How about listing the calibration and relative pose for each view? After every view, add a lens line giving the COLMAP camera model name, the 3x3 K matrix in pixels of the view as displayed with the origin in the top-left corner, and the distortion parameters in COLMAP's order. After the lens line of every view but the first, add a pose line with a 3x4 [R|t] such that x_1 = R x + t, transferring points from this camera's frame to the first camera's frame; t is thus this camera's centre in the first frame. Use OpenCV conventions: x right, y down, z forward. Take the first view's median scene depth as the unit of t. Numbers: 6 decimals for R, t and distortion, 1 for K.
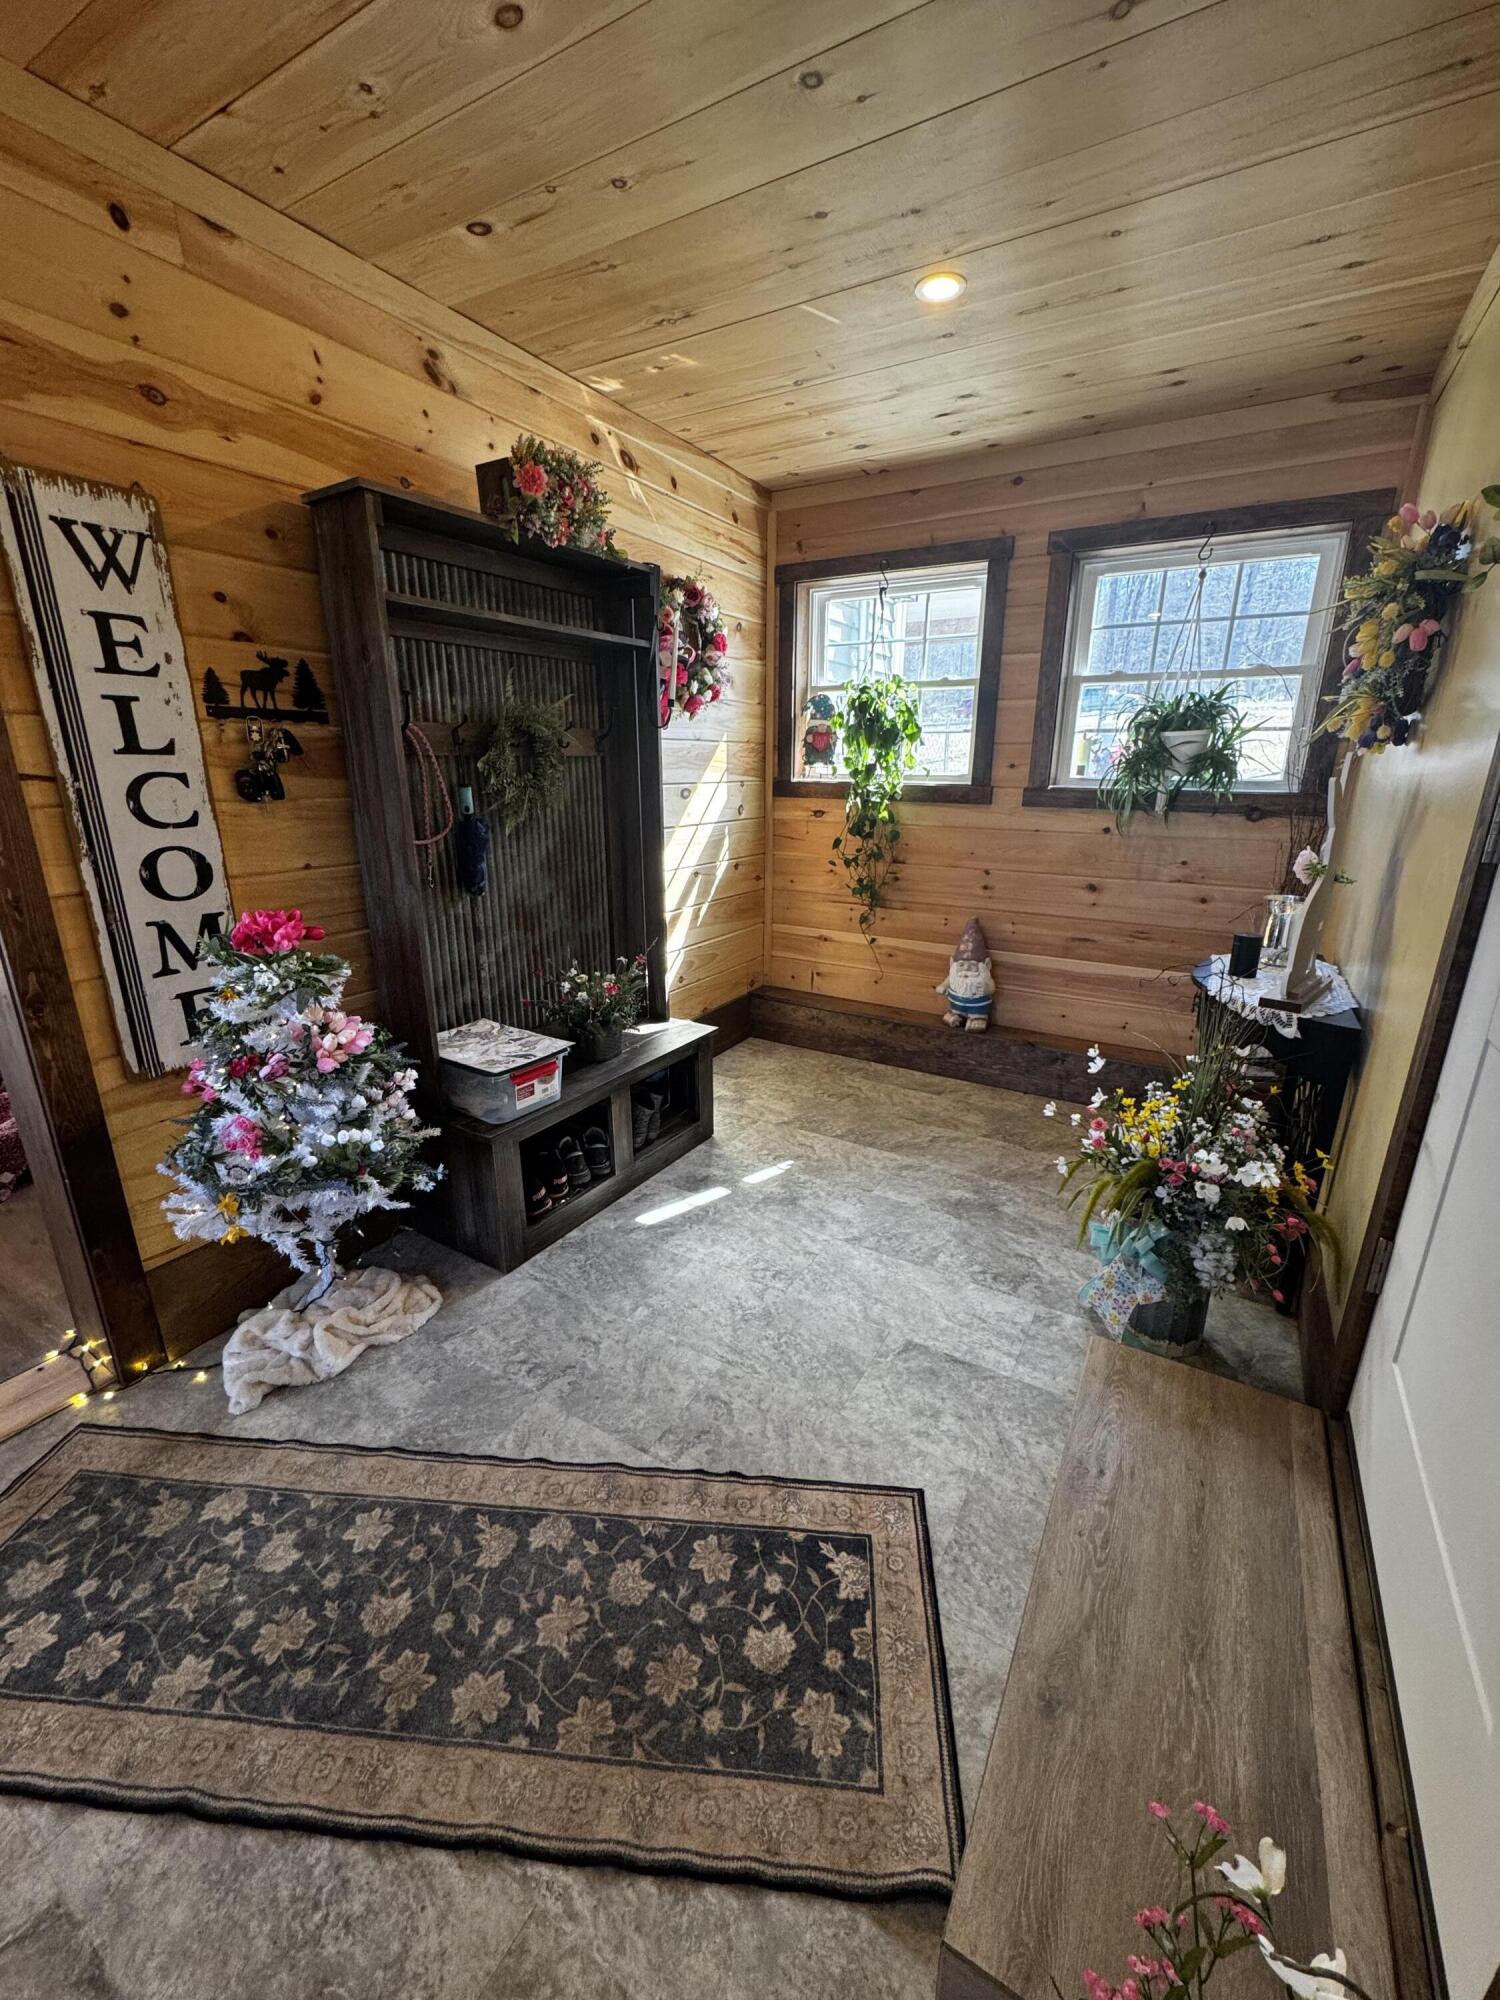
lens RADIAL K [[794.5, 0, 749.3], [0, 794.5, 1002.1], [0, 0, 1]] dist [-0.002451, -0.000345]
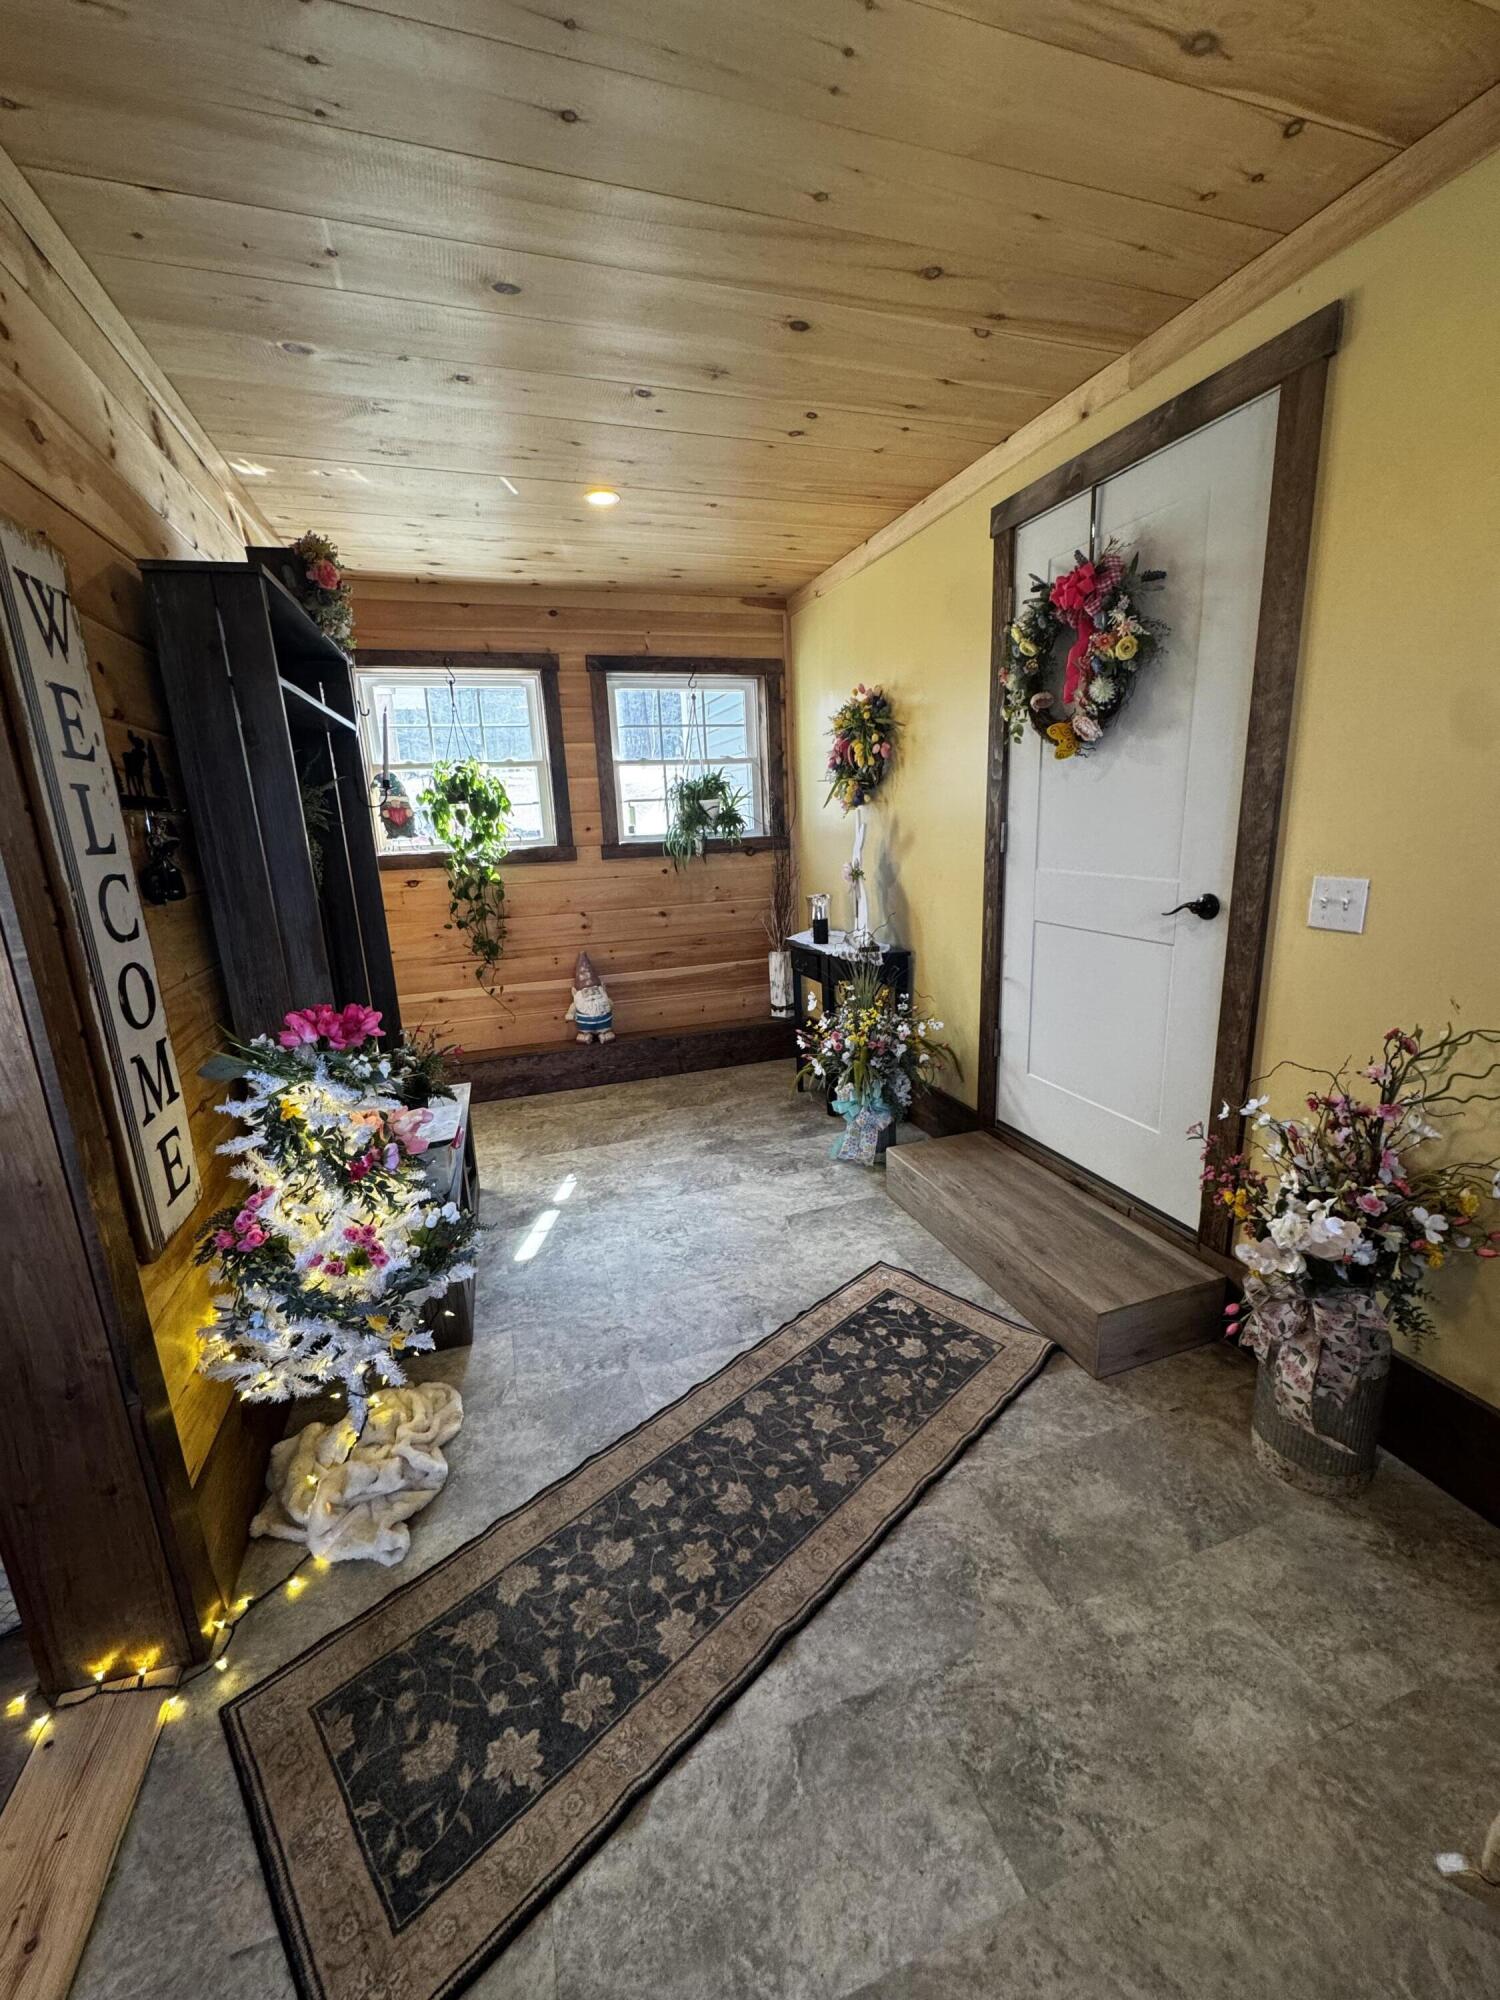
lens RADIAL K [[794.5, 0, 752.3], [0, 794.5, 1002.7], [0, 0, 1]] dist [-0.002451, -0.000345]
pose [[0.650160, -0.206839, 0.731101, -0.625034], [0.263423, 0.963914, 0.038447, -0.013883], [-0.712671, 0.167592, 0.681185, -0.002456]]
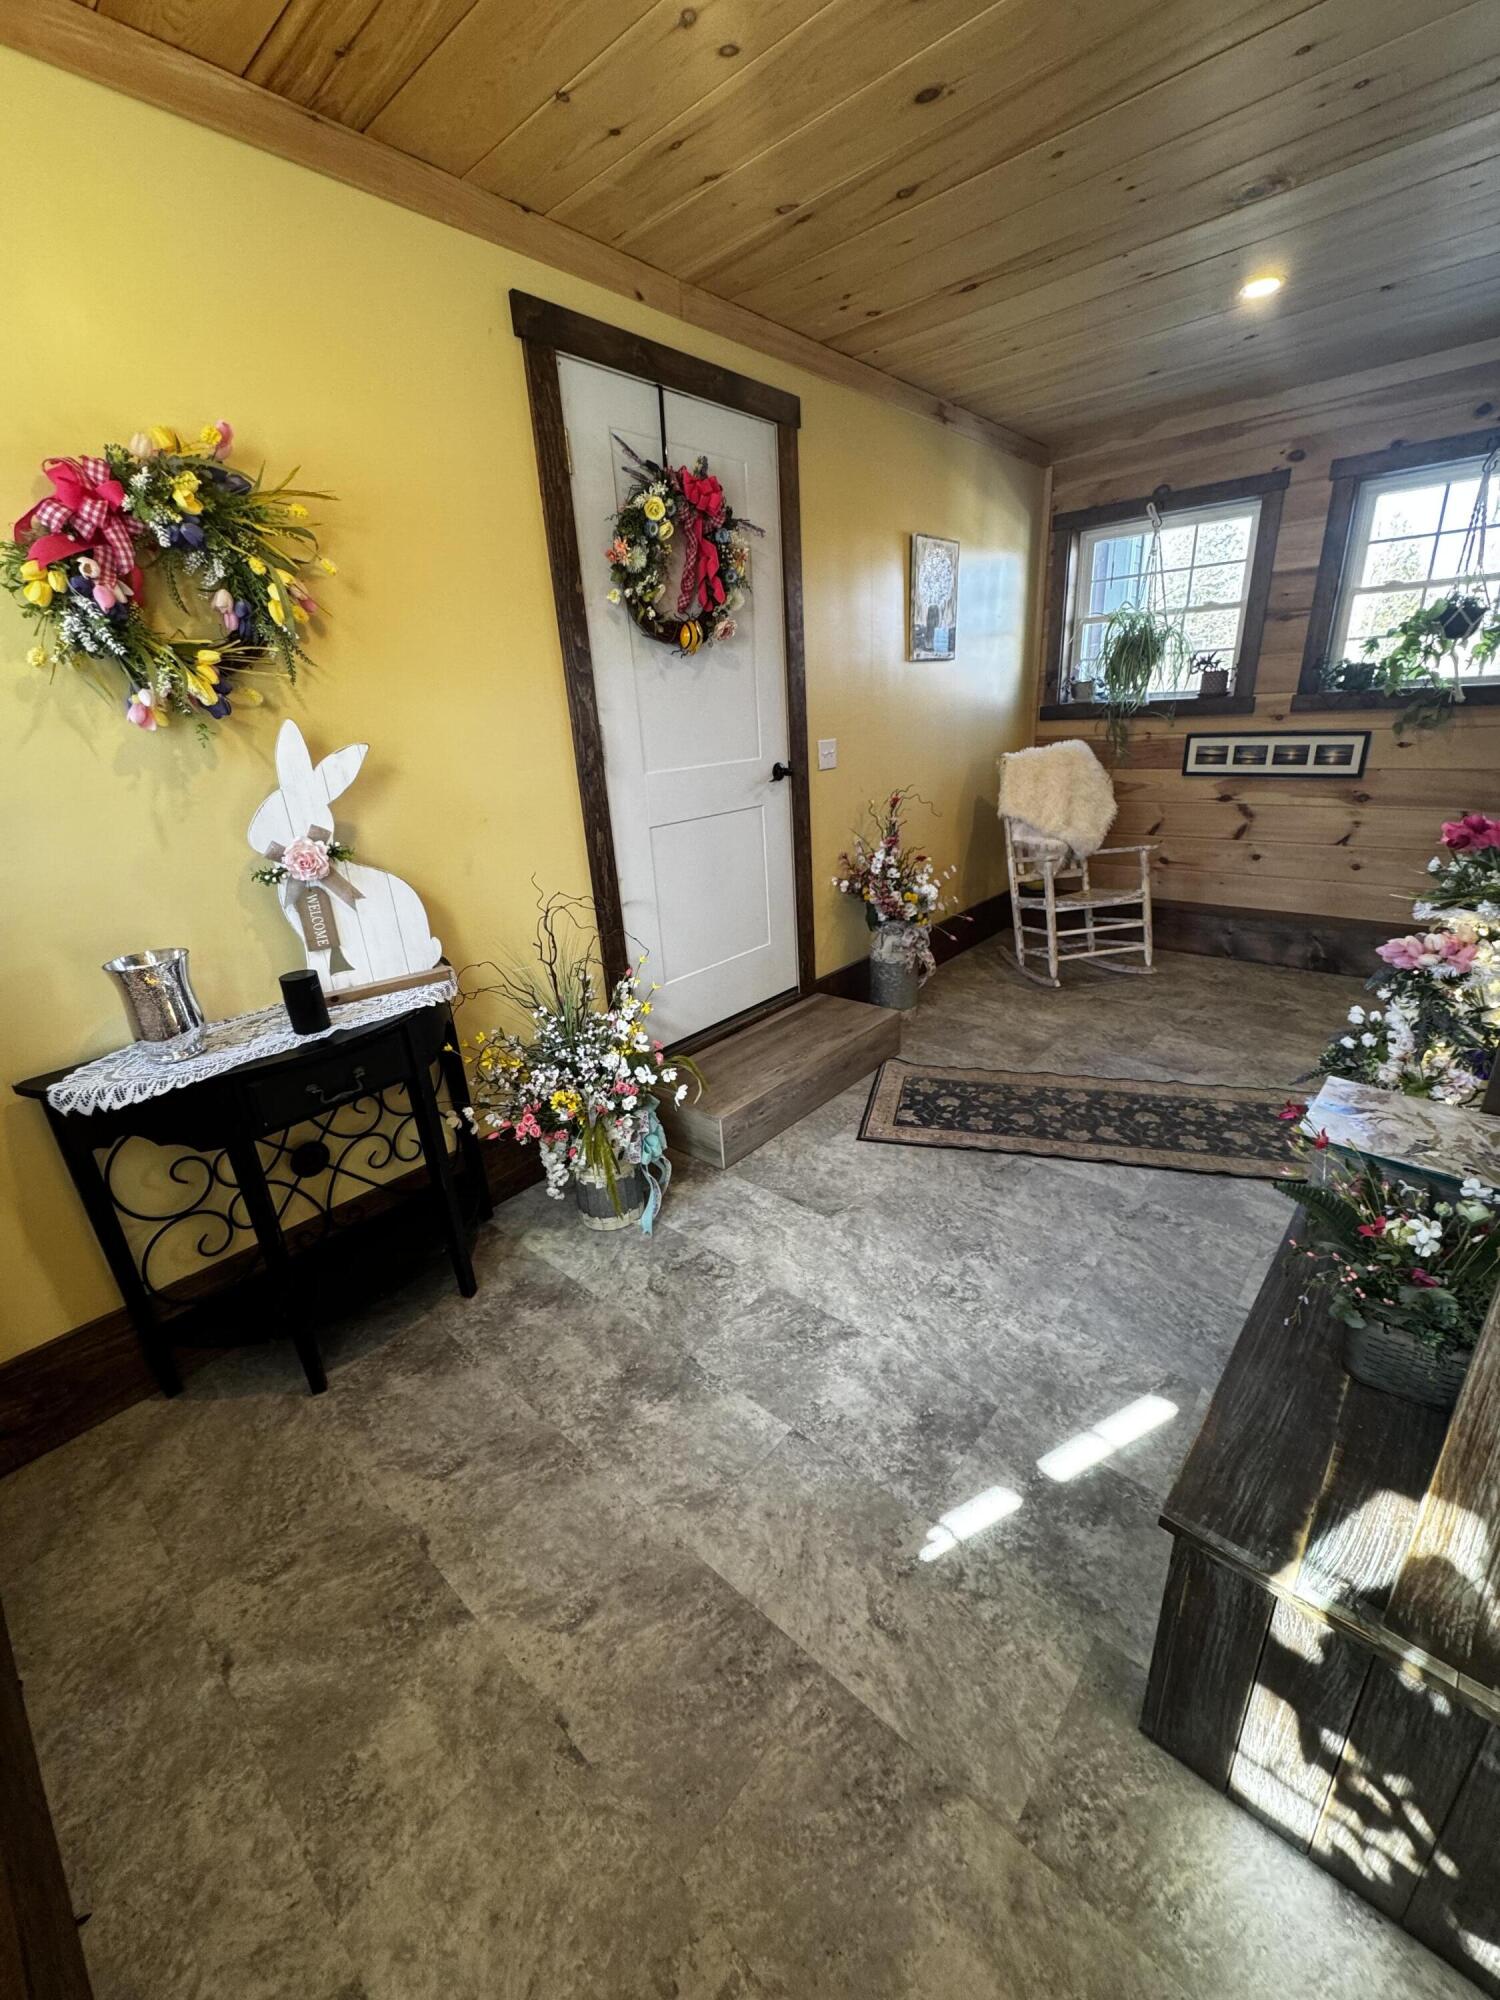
lens RADIAL K [[794.5, 0, 748.6], [0, 794.5, 1001.5], [0, 0, 1]] dist [-0.002451, -0.000345]
pose [[-0.982149, -0.014691, 0.187530, 0.080574], [0.103622, 0.789784, 0.604569, -0.402574], [-0.156990, 0.613209, -0.774163, 1.319640]]
